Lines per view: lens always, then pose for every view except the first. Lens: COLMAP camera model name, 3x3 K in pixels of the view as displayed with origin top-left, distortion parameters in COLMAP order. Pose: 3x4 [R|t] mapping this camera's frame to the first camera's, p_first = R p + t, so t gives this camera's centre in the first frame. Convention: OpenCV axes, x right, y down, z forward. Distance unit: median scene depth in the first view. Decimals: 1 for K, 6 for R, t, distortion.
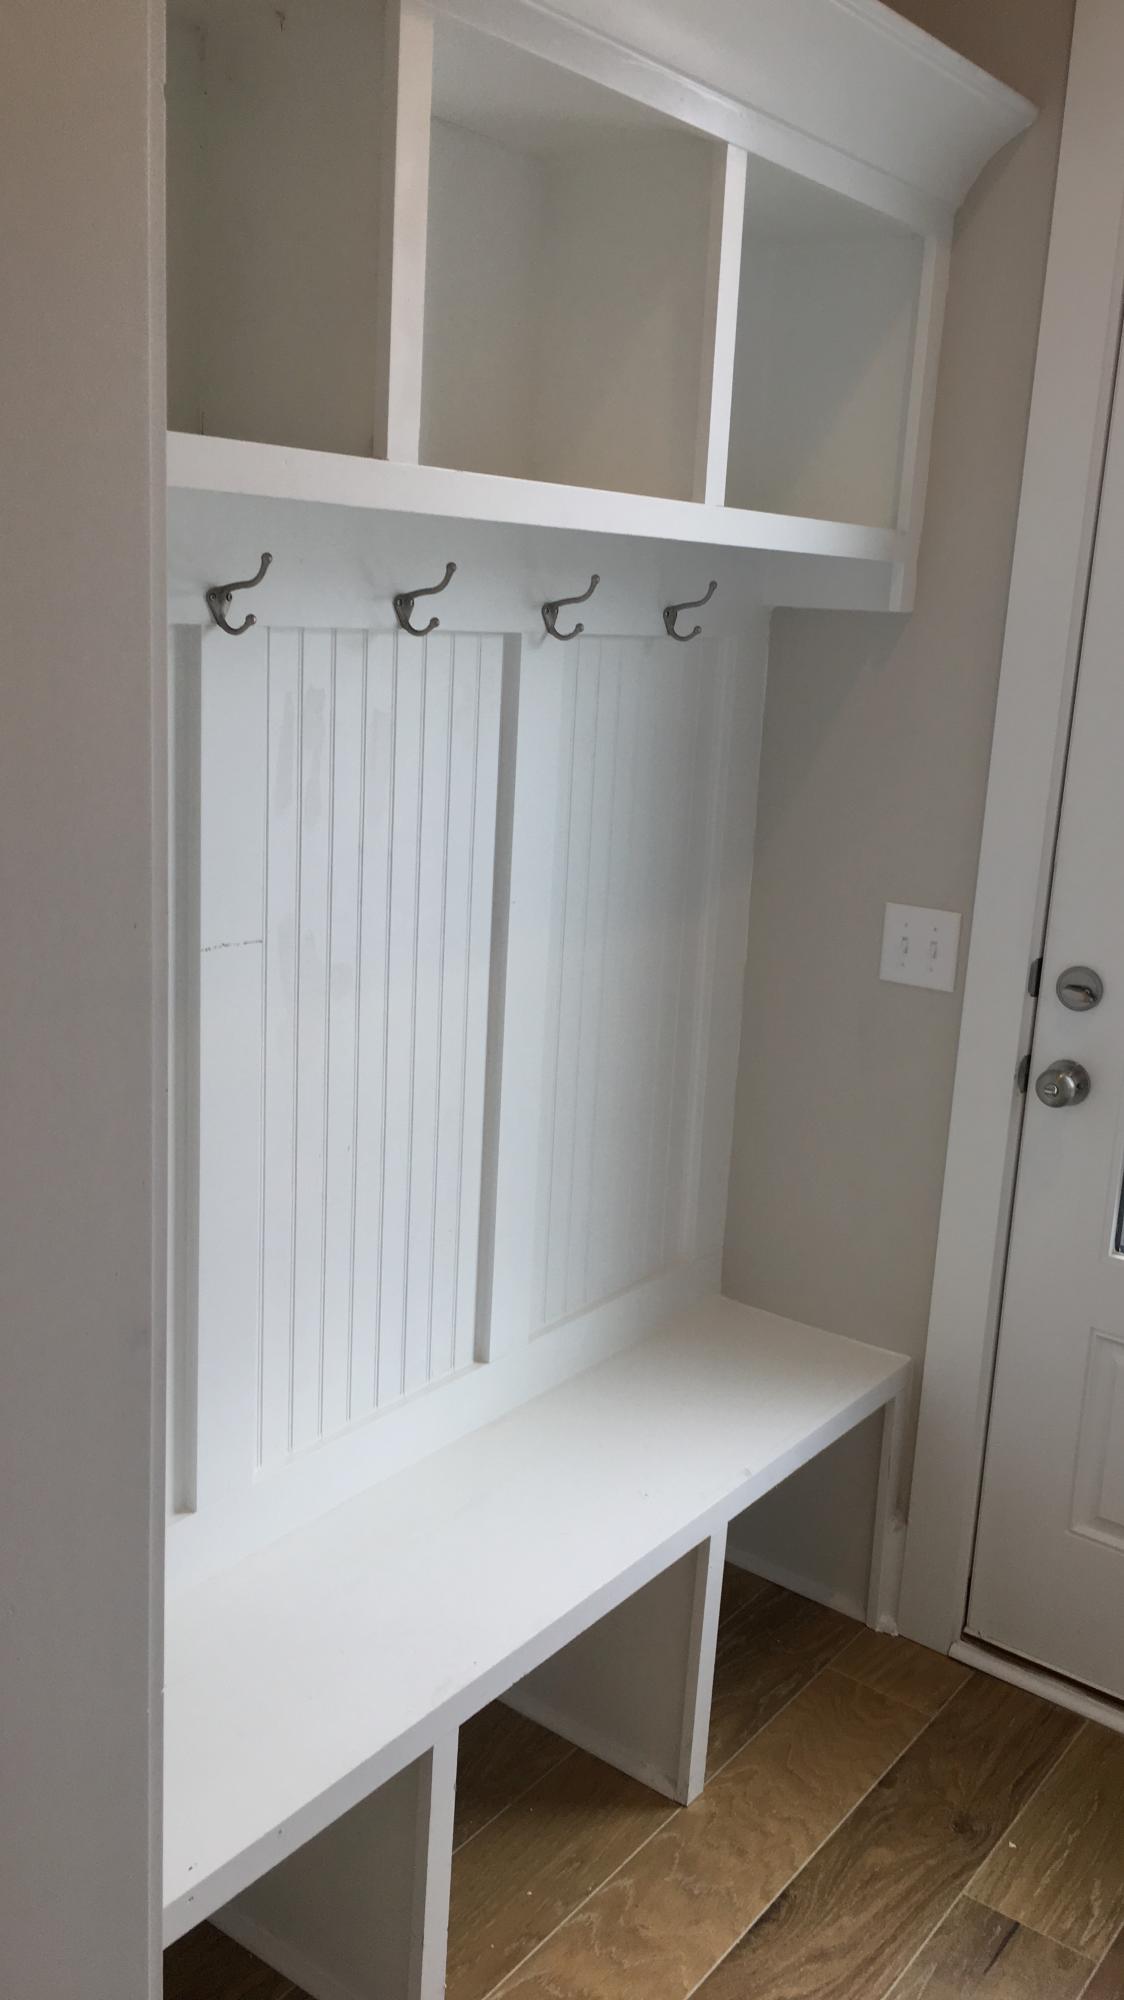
lens RADIAL K [[1701.5, 0, 564.0], [0, 1701.5, 1005.6], [0, 0, 1]] dist [0.083384, -0.096908]
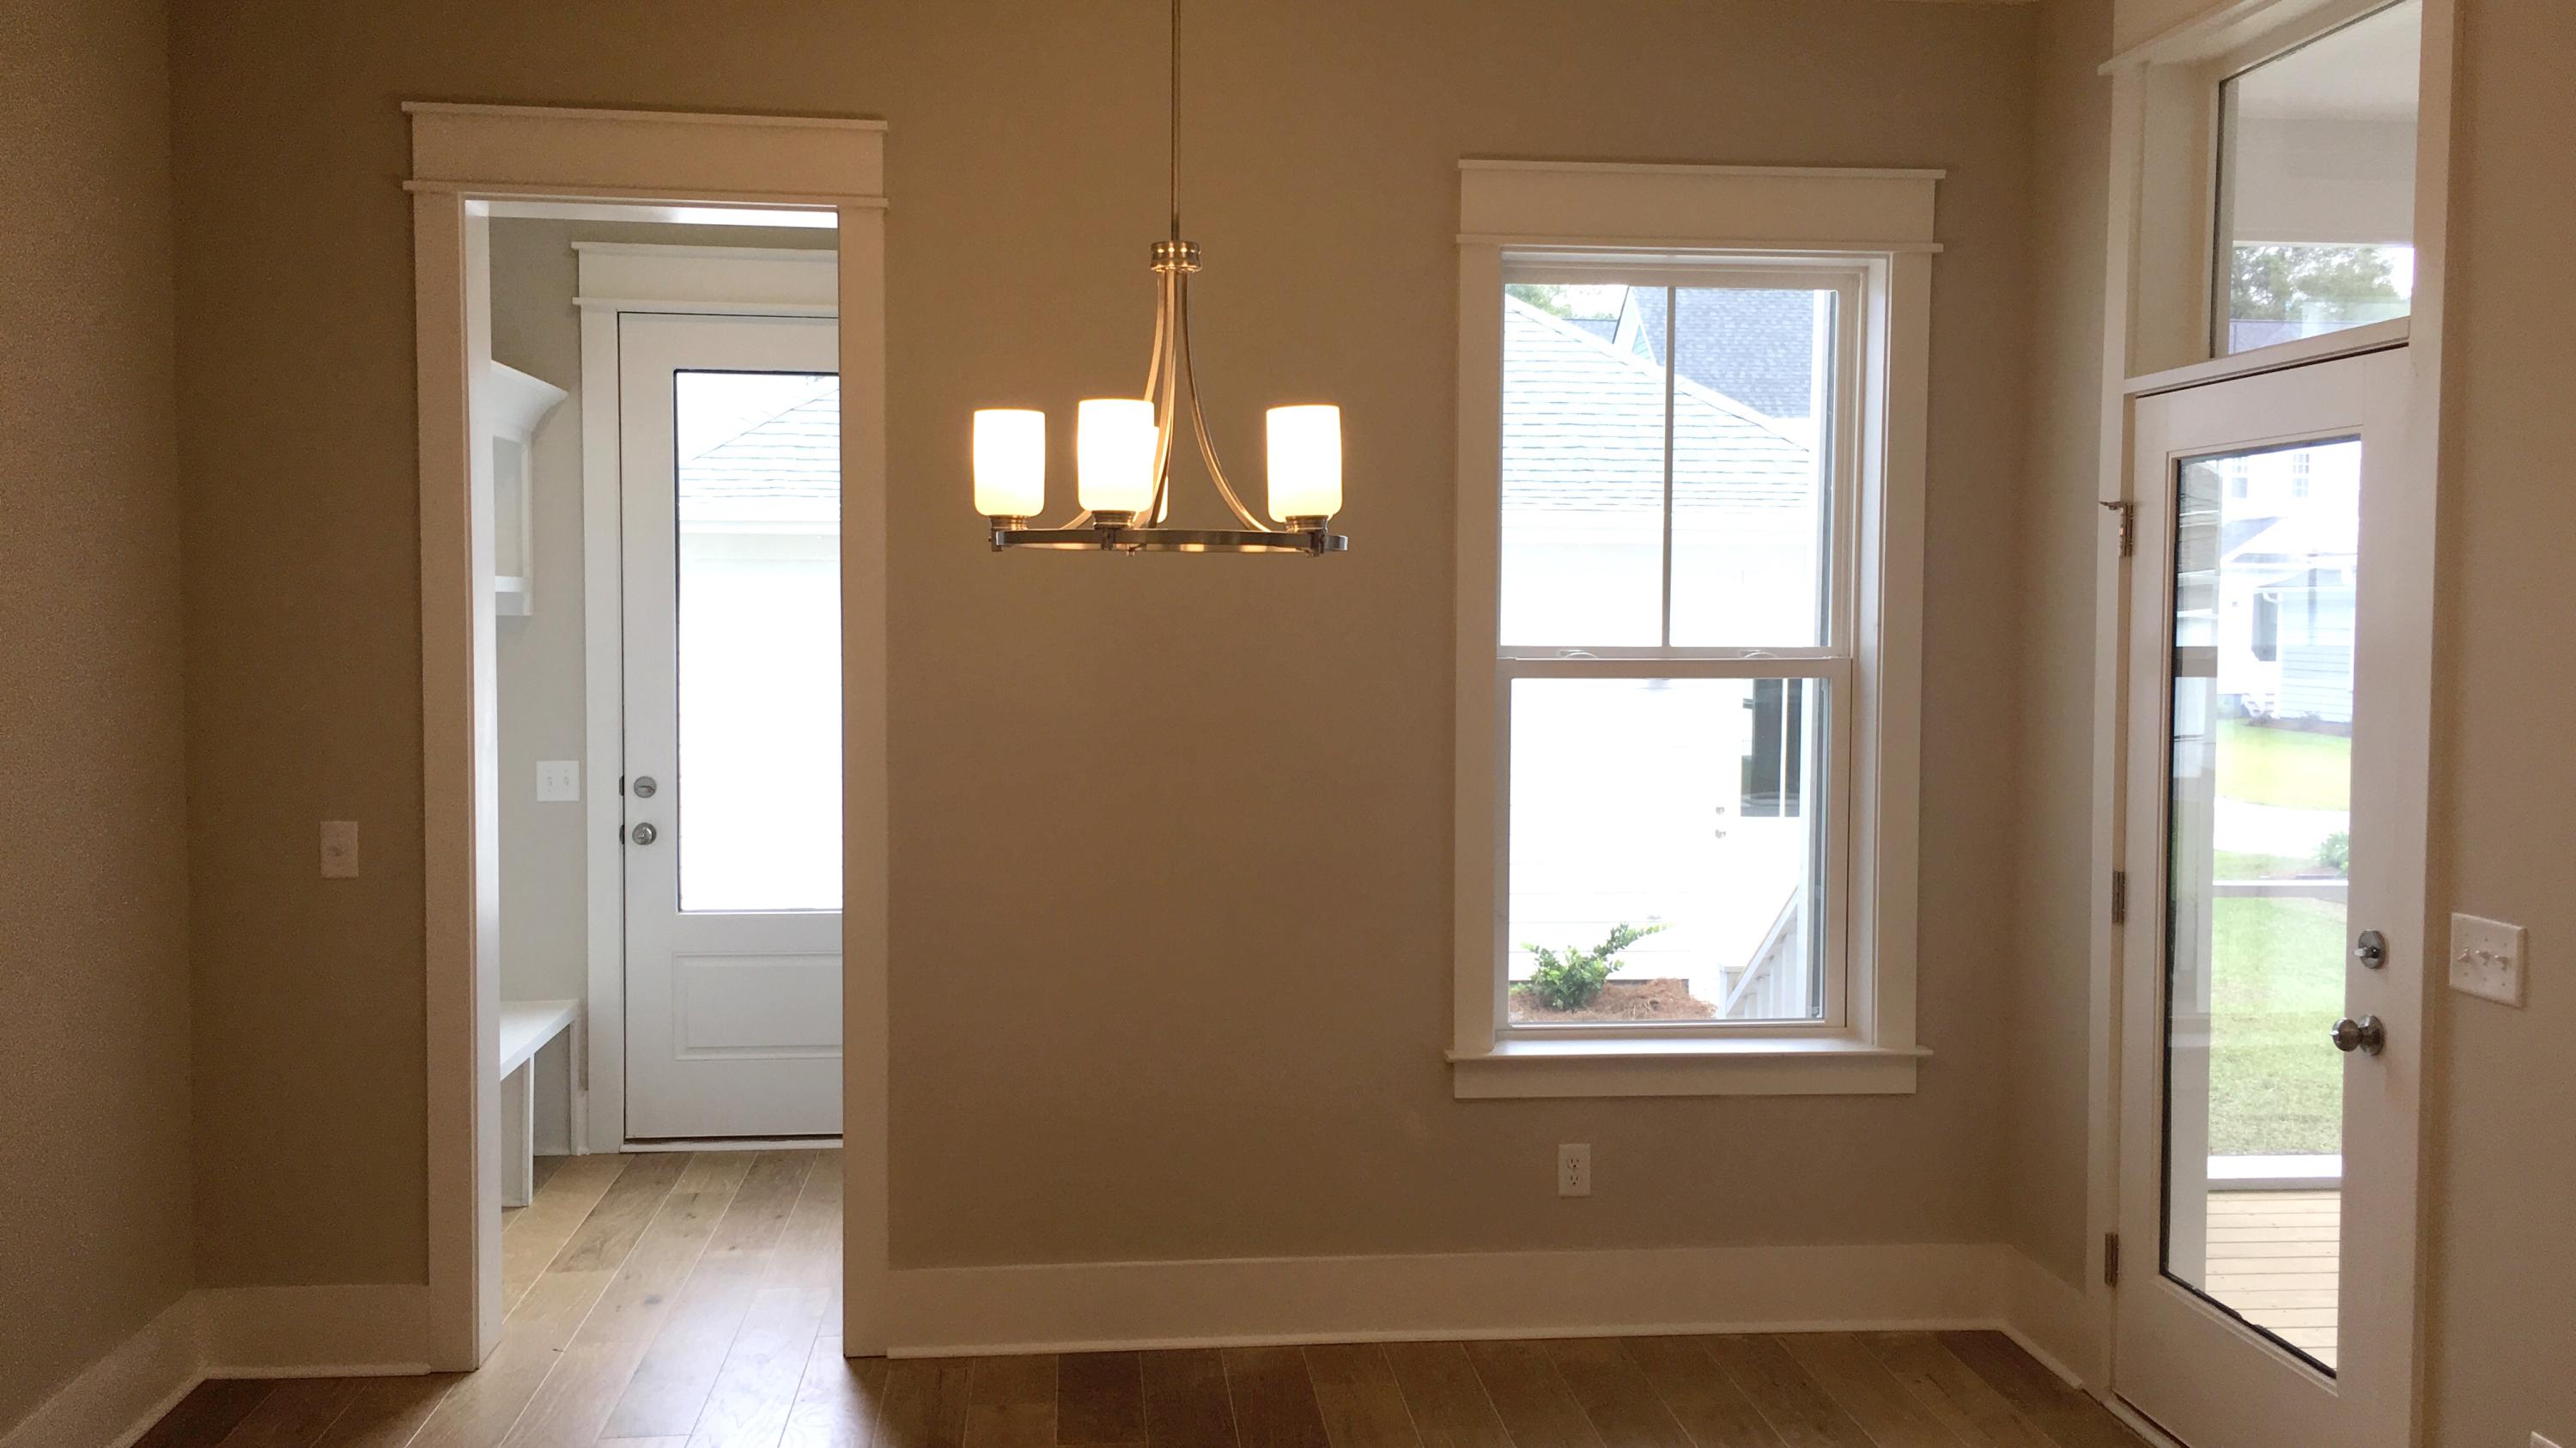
lens RADIAL K [[2191.8, 0, 1269.0], [0, 2191.8, 722.7], [0, 0, 1]] dist [0.083384, -0.096908]
pose [[0.742706, -0.079511, 0.664881, -0.897072], [0.188091, 0.977721, -0.093184, 0.300753], [-0.642659, 0.194266, 0.741114, -1.468378]]
